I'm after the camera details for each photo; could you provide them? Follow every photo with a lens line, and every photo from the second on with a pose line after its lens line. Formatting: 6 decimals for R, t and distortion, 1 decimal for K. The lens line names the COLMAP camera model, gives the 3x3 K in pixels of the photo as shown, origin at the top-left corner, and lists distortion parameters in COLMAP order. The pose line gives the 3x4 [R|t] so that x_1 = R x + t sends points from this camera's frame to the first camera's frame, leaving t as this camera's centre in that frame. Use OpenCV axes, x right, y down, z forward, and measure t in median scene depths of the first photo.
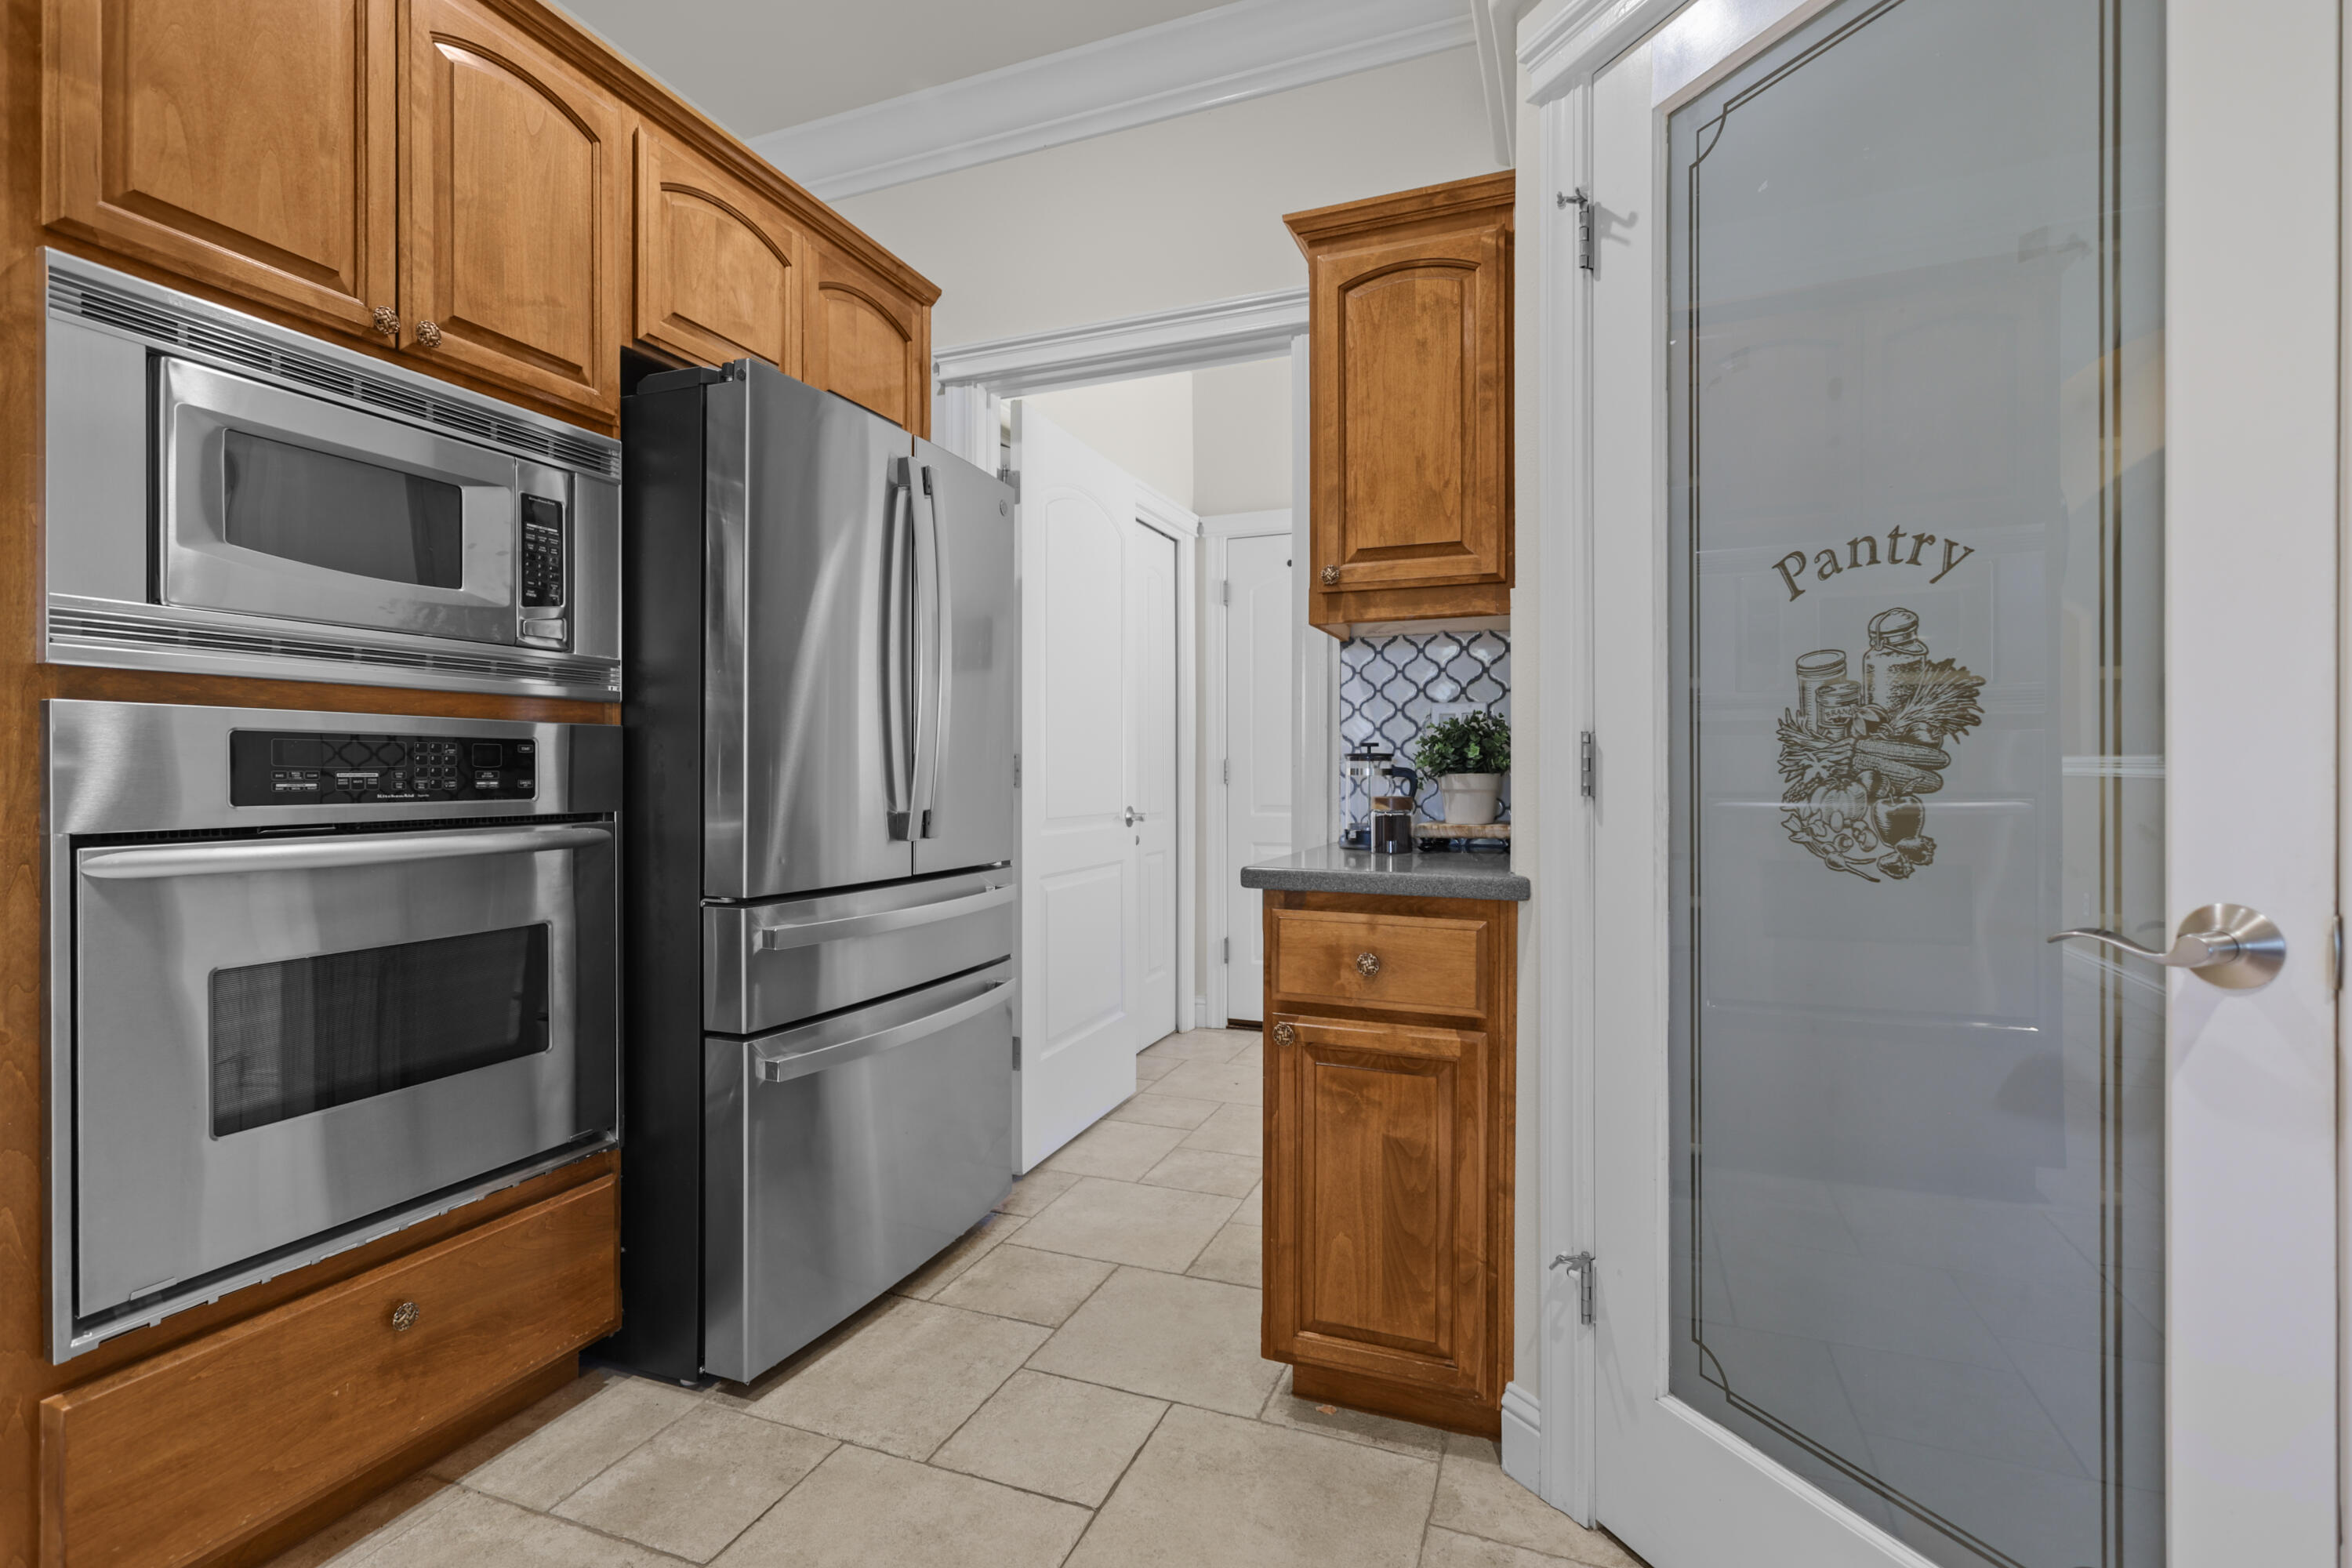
lens RADIAL K [[1110.7, 0, 1161.4], [0, 1110.7, 768.8], [0, 0, 1]] dist [-0.000338, 0.002538]
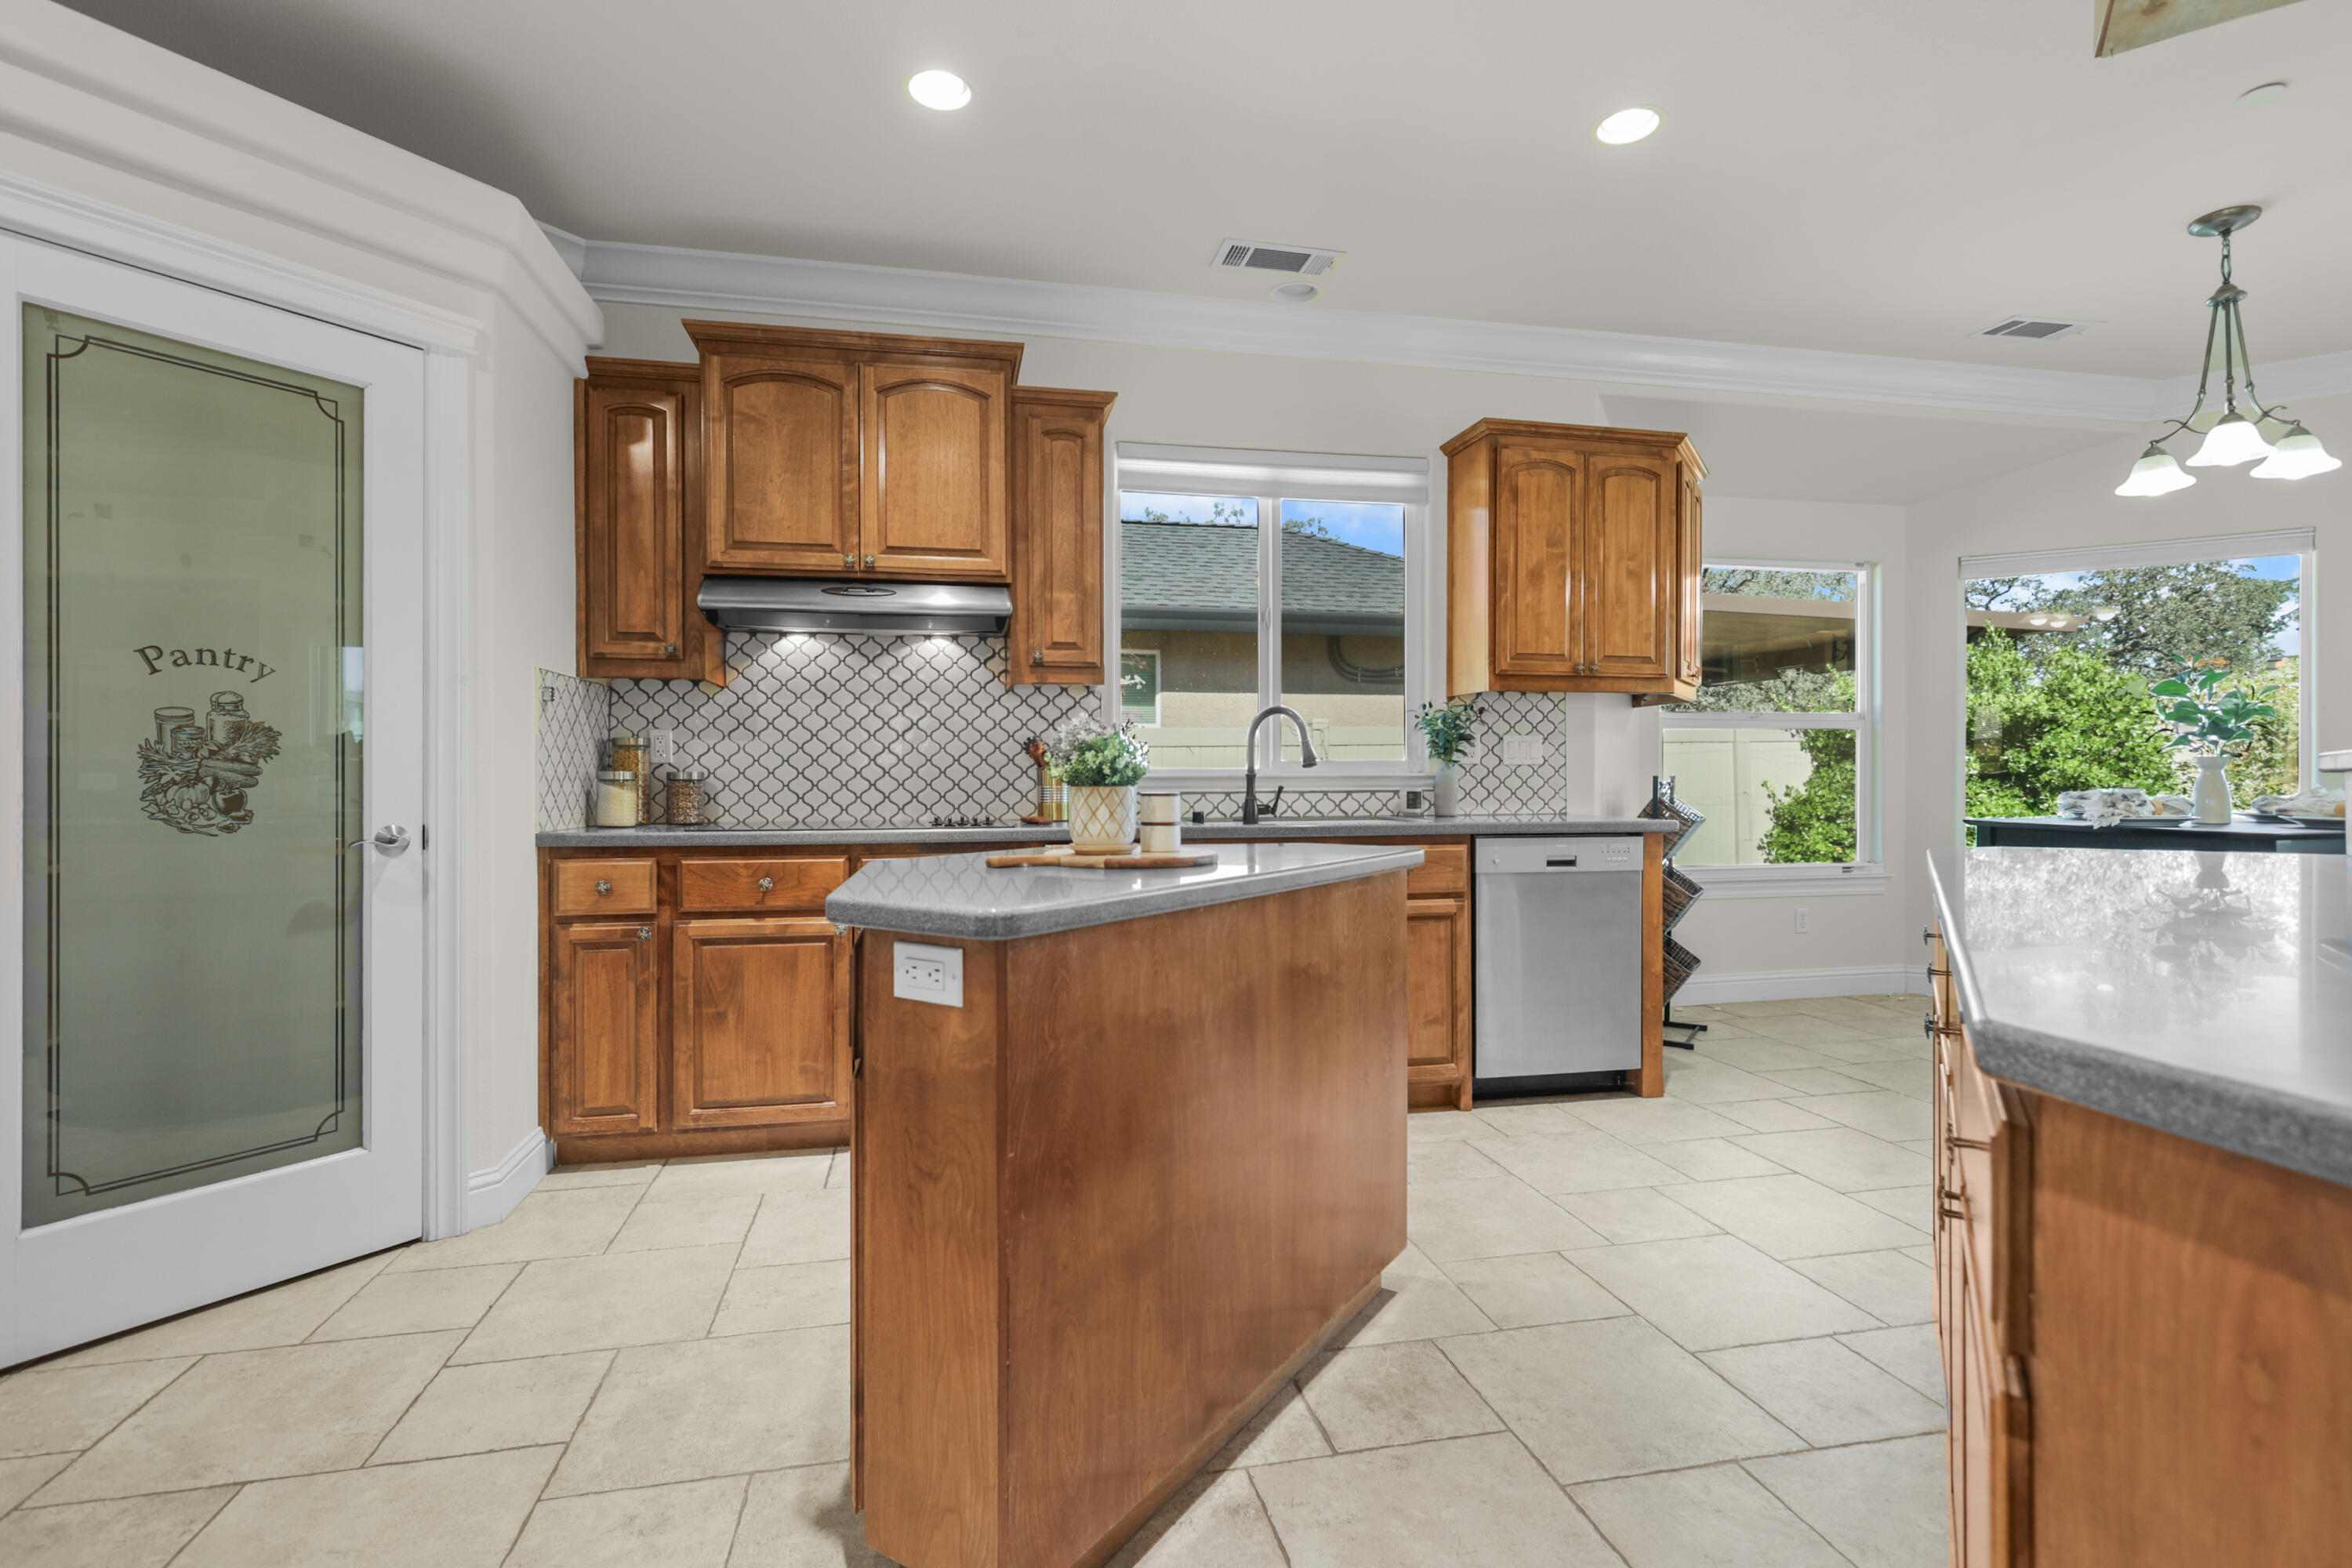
lens RADIAL K [[1110.7, 0, 1183.5], [0, 1110.7, 774.2], [0, 0, 1]] dist [-0.000338, 0.002538]
pose [[-0.566289, 0.001108, 0.824206, -1.218842], [-0.000006, 0.999999, -0.001349, 0.000280], [-0.824207, -0.000769, -0.566289, 0.483164]]
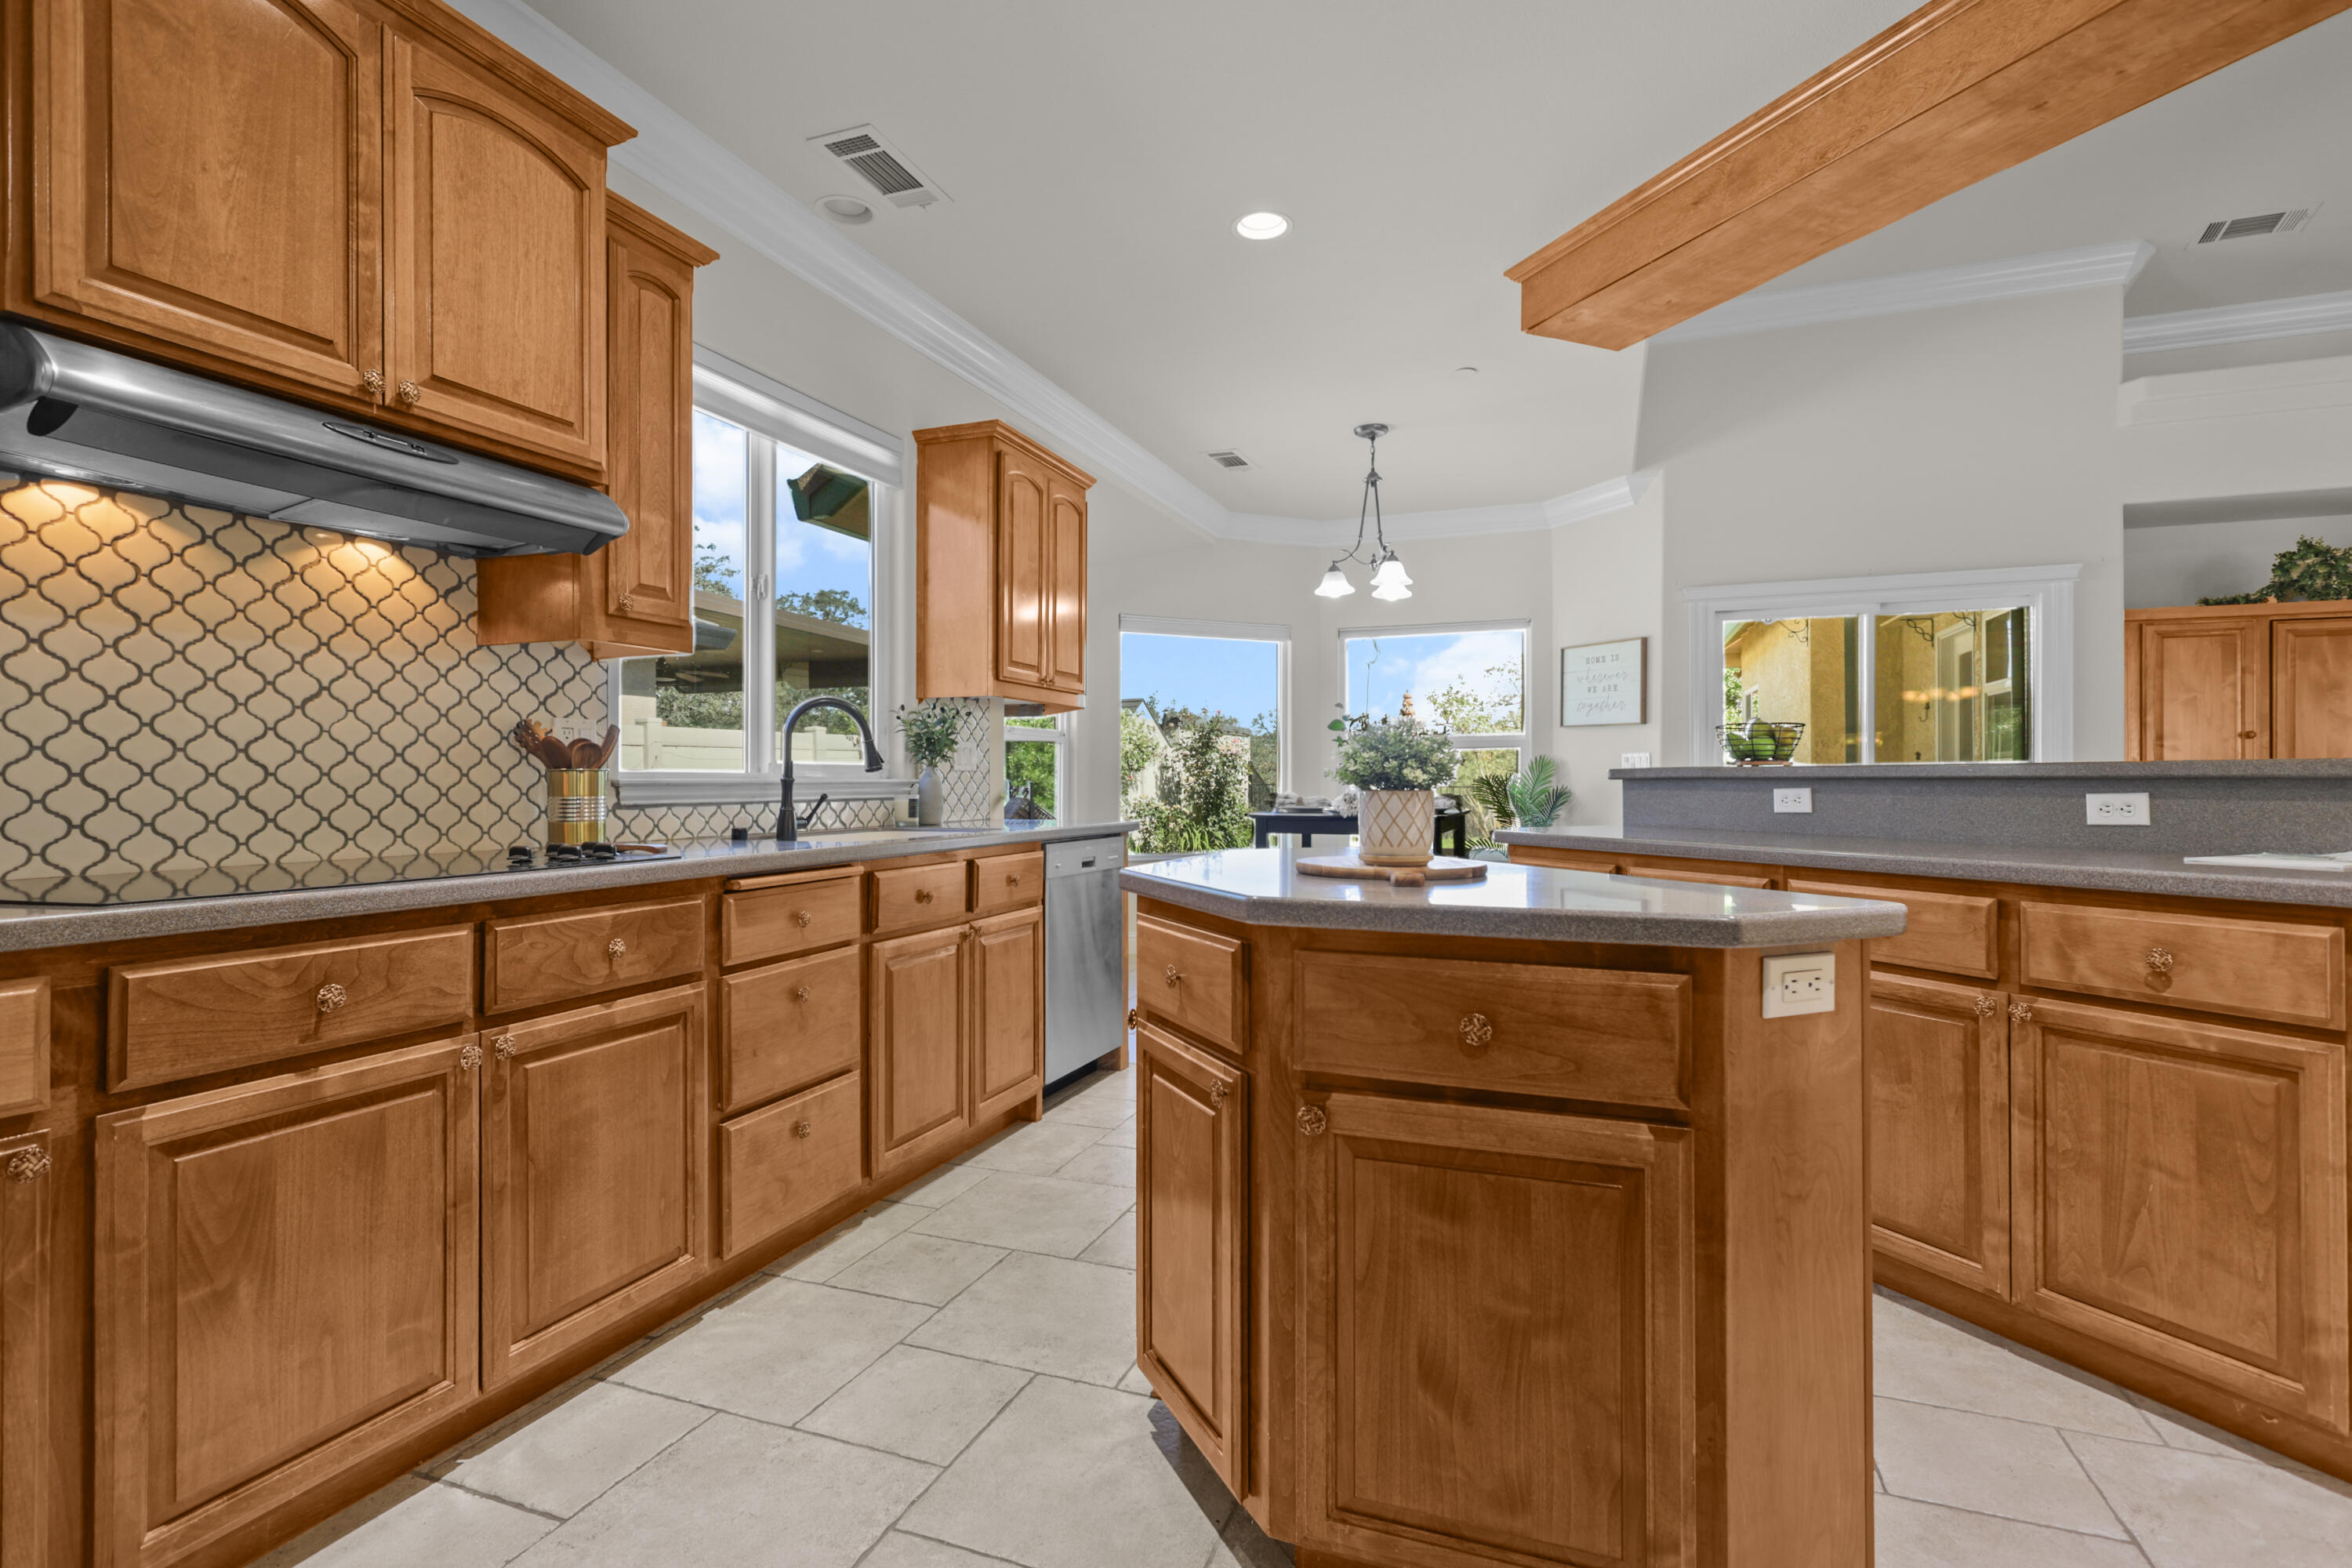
lens RADIAL K [[1110.7, 0, 1172.5], [0, 1110.7, 775.6], [0, 0, 1]] dist [-0.000338, 0.002538]
pose [[-0.999715, 0.000358, -0.023879, -0.061214], [0.000528, 0.999975, -0.007103, 0.003982], [0.023876, -0.007113, -0.999690, 0.914022]]
